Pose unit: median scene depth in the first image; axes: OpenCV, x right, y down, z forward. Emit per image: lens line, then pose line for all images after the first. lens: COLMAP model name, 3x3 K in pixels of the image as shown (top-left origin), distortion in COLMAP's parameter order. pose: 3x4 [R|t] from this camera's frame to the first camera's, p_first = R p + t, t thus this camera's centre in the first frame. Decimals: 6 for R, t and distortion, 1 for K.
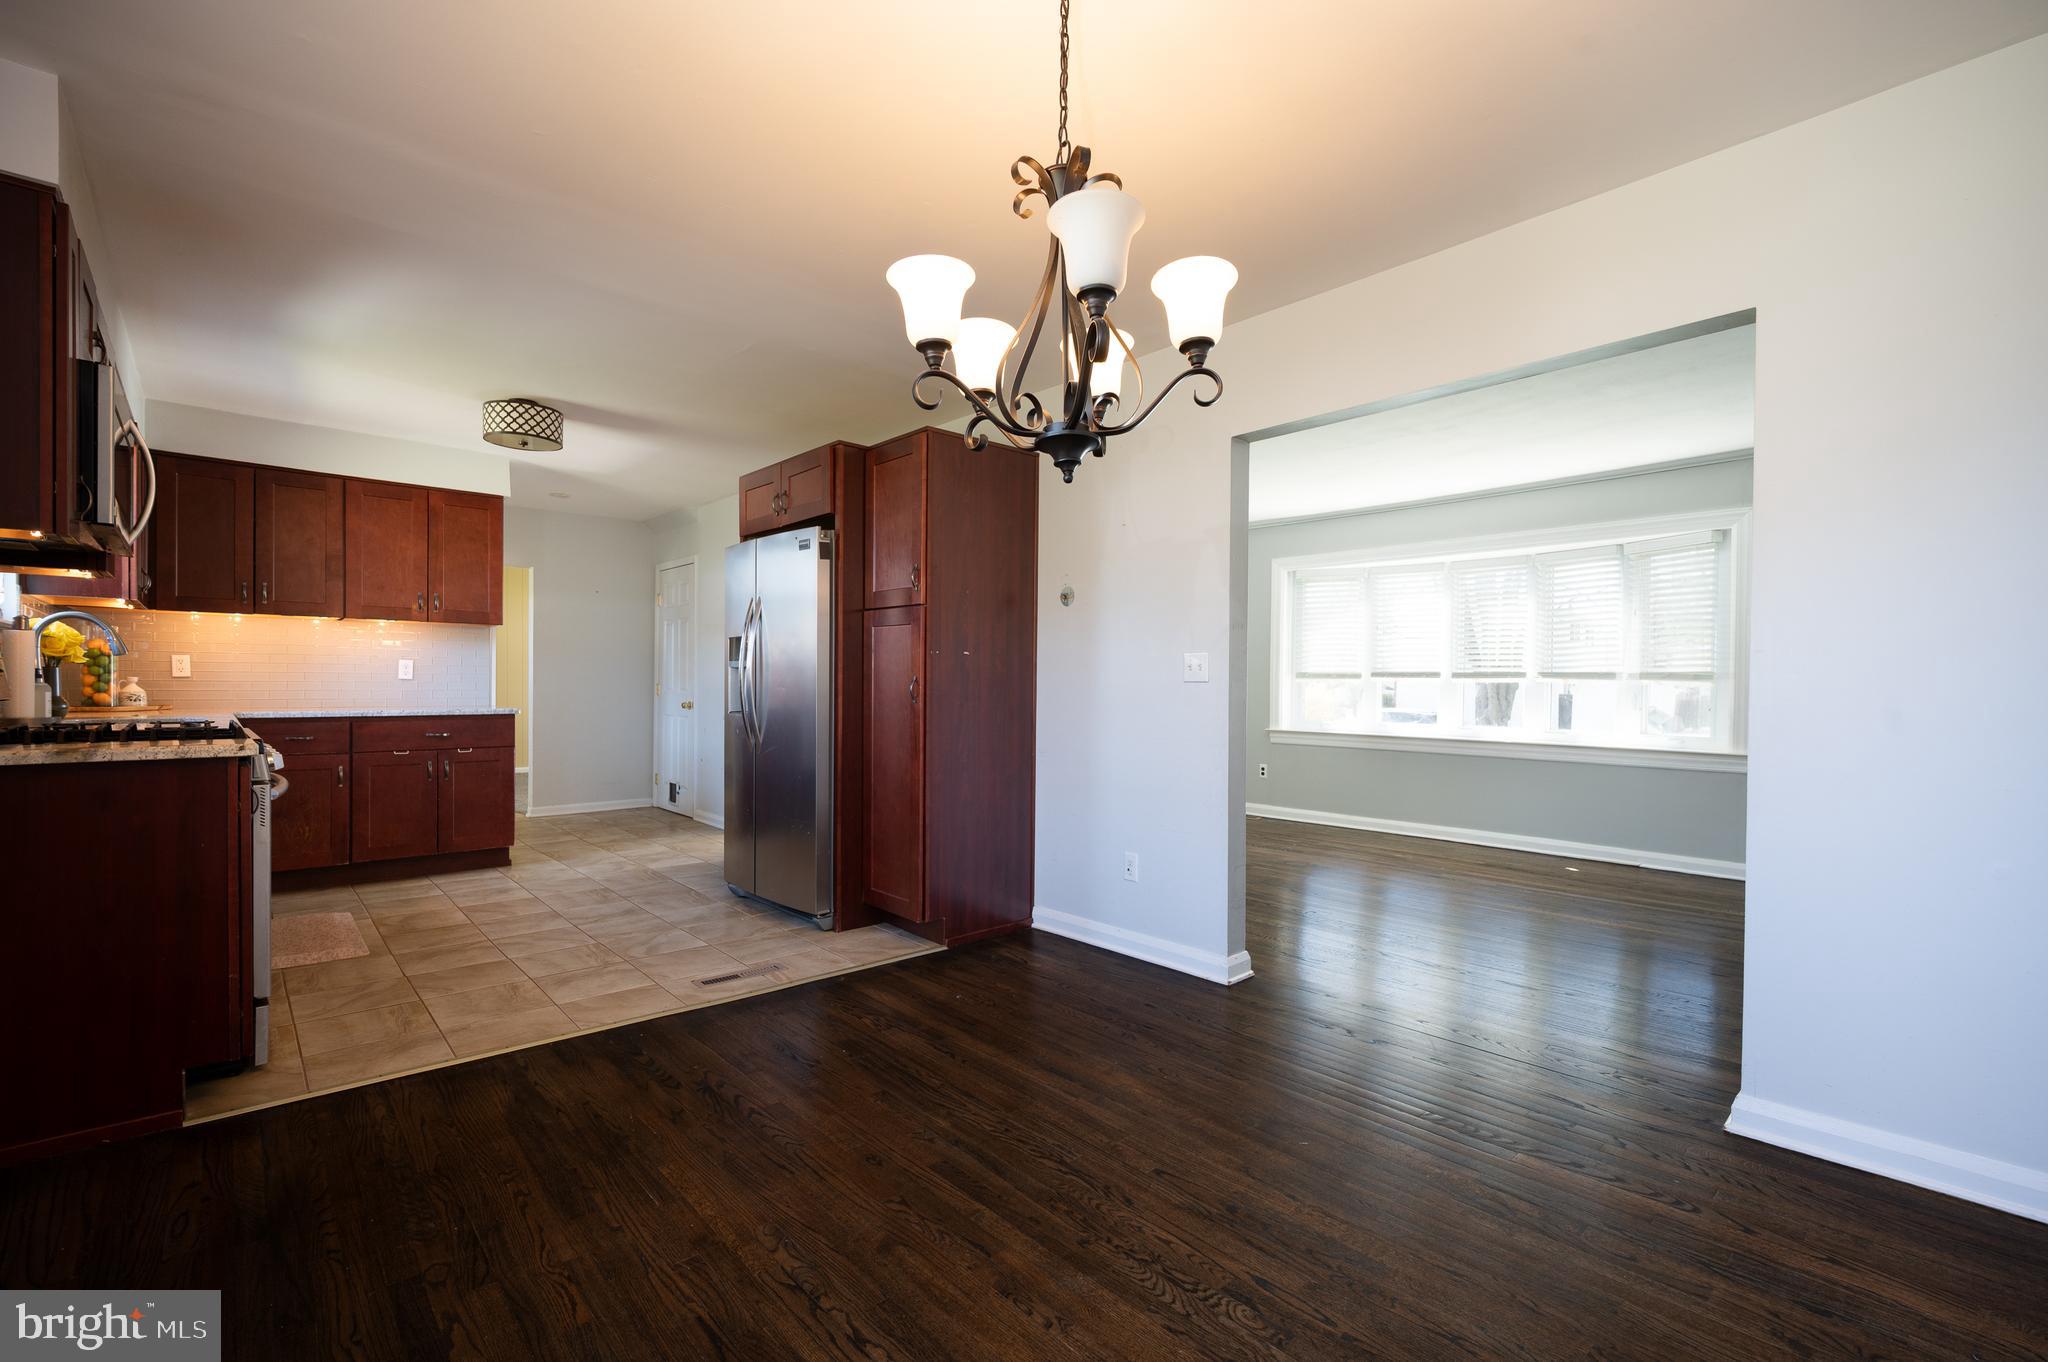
lens RADIAL K [[886.6, 0, 1031.9], [0, 886.6, 687.5], [0, 0, 1]] dist [-0.002011, -0.000255]
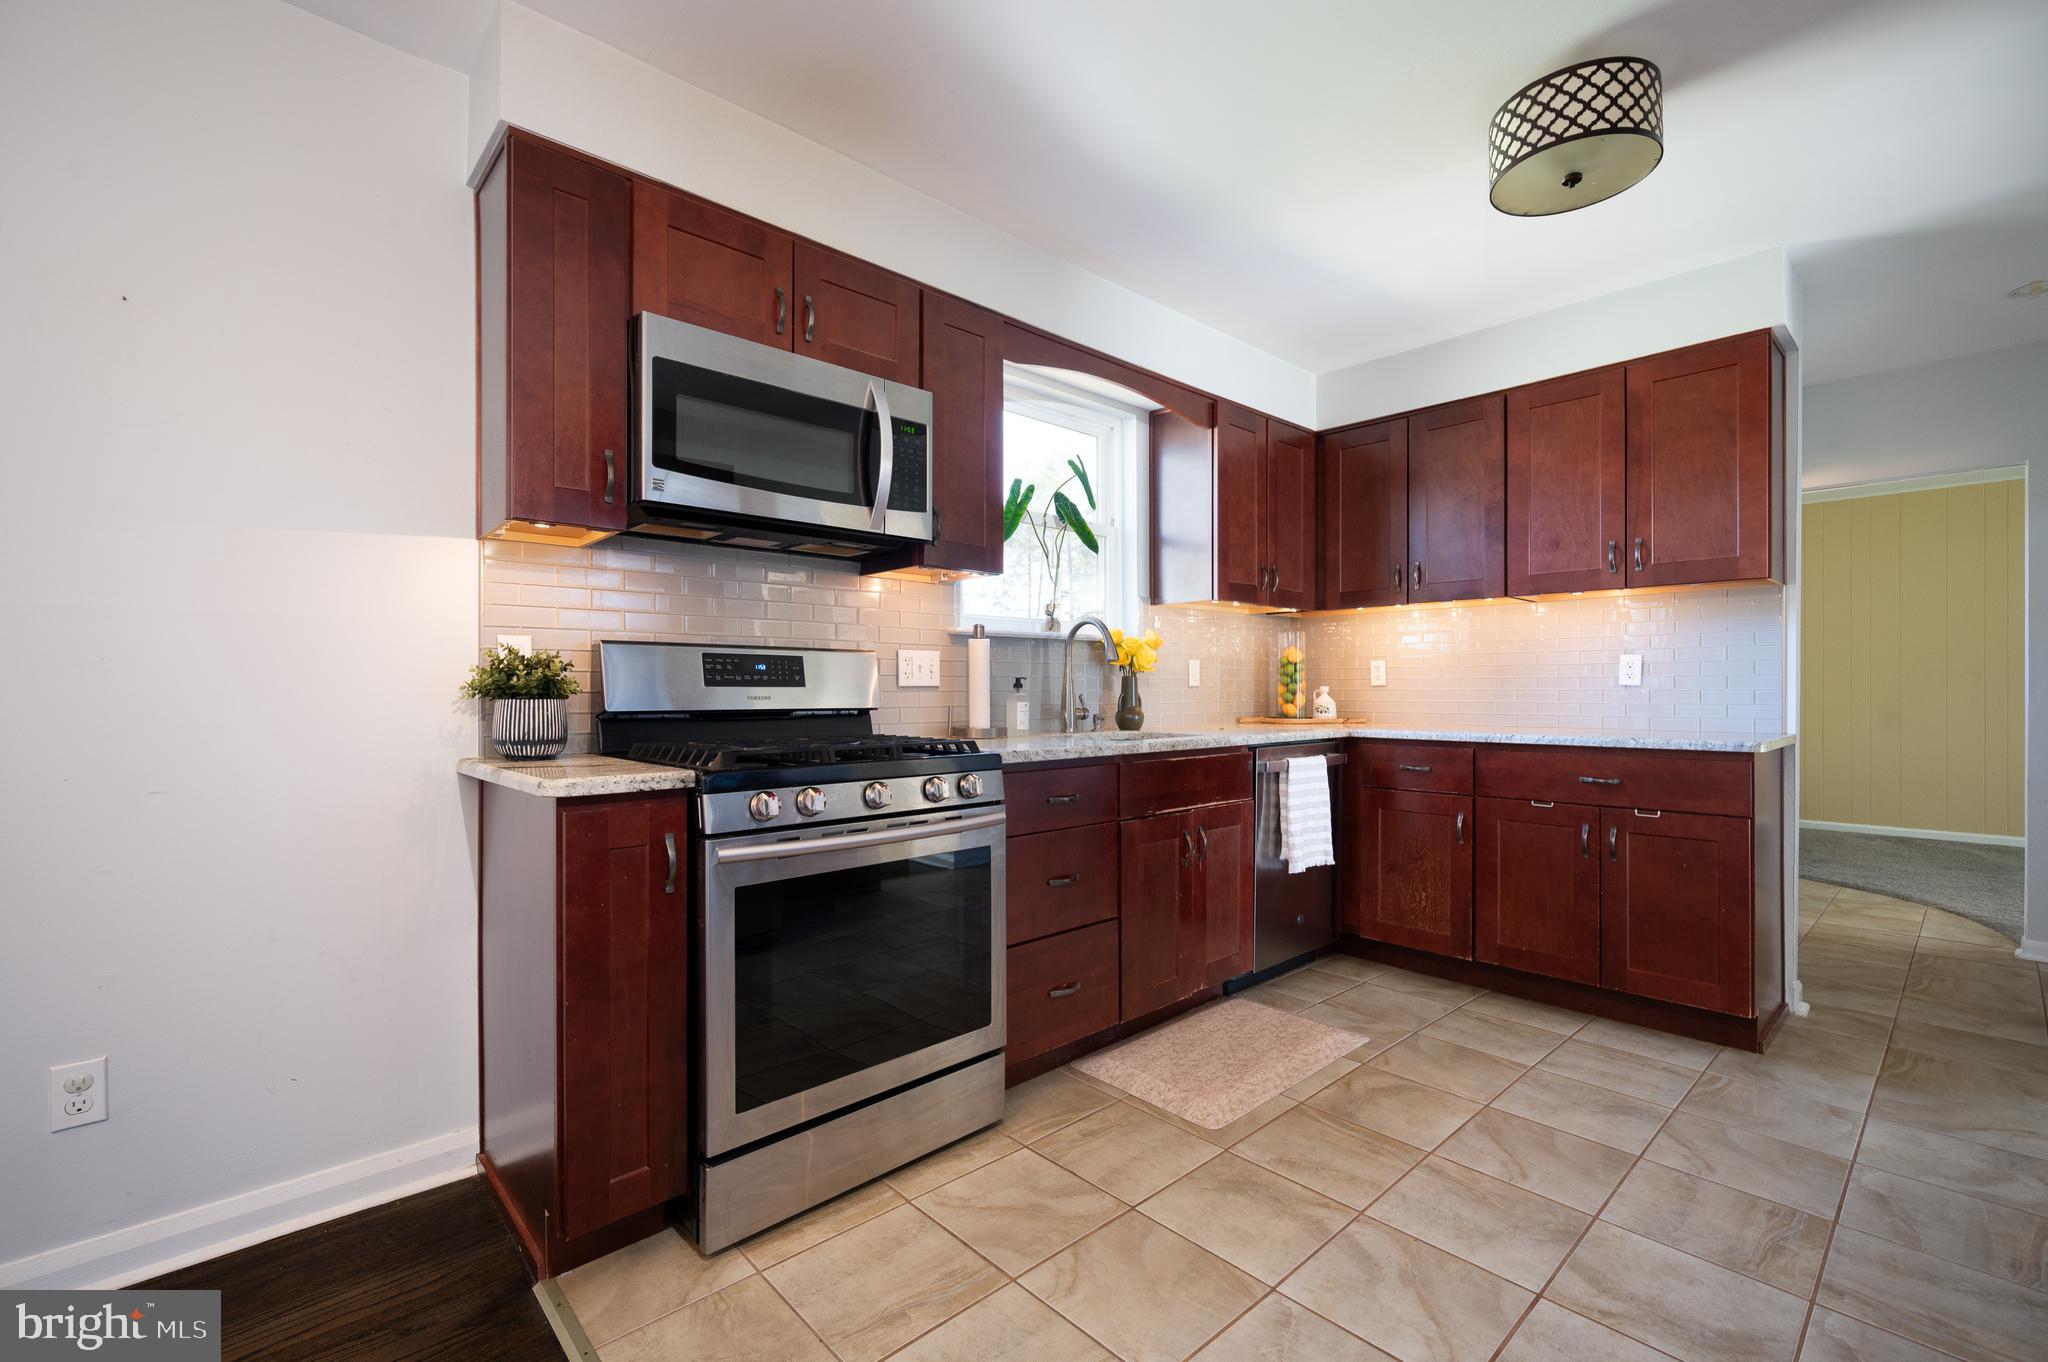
lens RADIAL K [[886.6, 0, 1031.9], [0, 886.6, 687.5], [0, 0, 1]] dist [-0.002011, -0.000255]
pose [[0.003423, -0.010717, -0.999937, -0.124023], [-0.002510, 0.999939, -0.010726, -0.000301], [0.999991, 0.002546, 0.003396, 0.841808]]
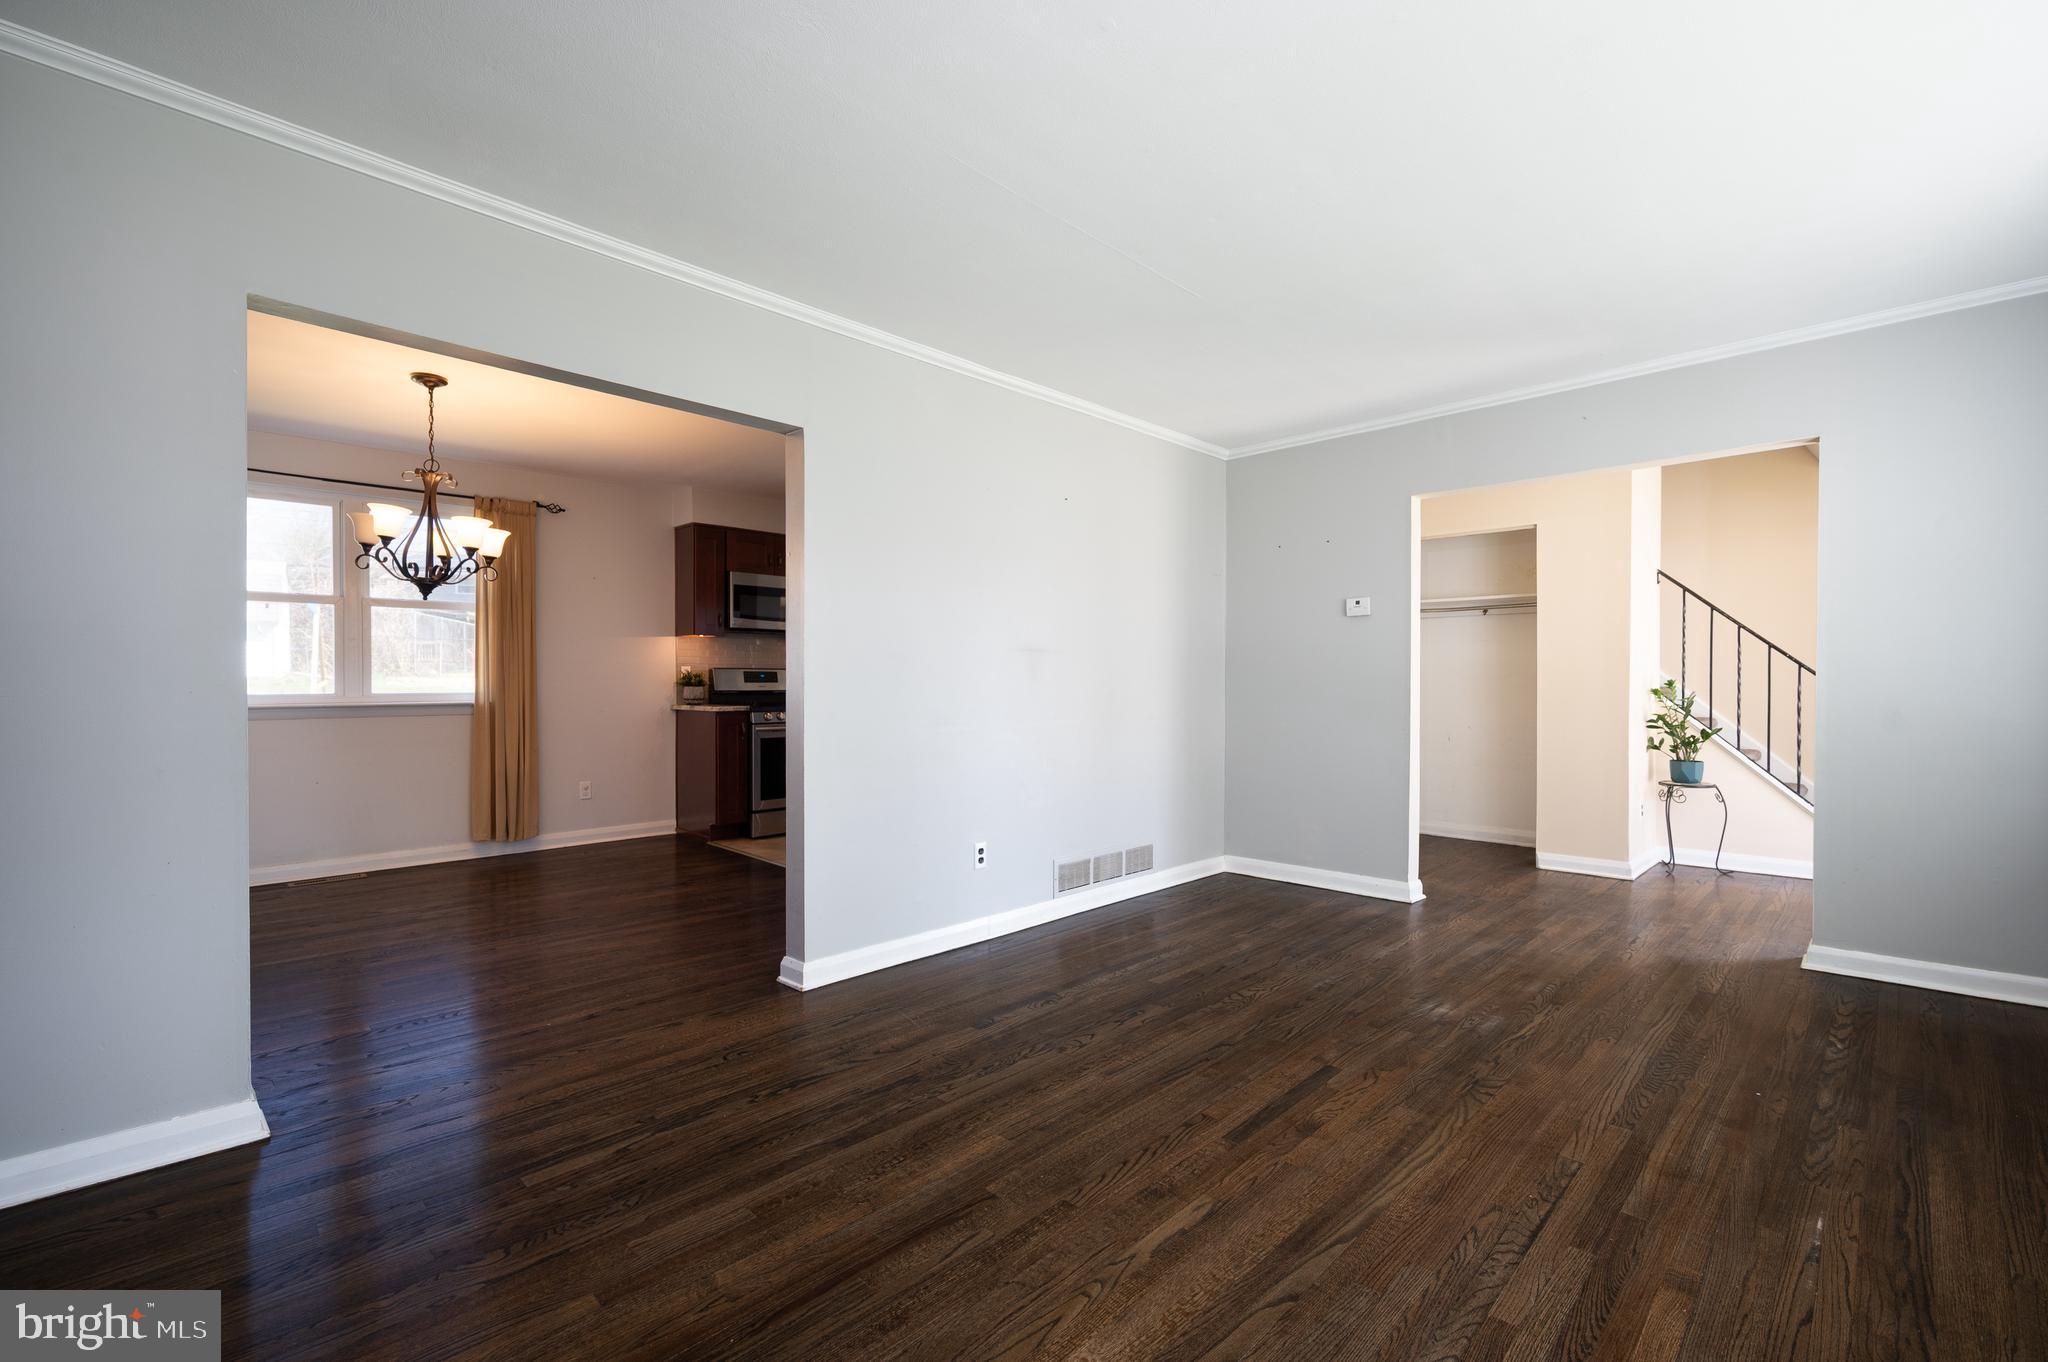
lens RADIAL K [[887.8, 0, 1038.9], [0, 887.8, 683.3], [0, 0, 1]] dist [-0.001191, -0.000063]
pose [[0.057413, -0.004658, -0.998340, 1.132764], [-0.003256, 0.999983, -0.004853, 0.001744], [0.998345, 0.003529, 0.057397, 1.121657]]
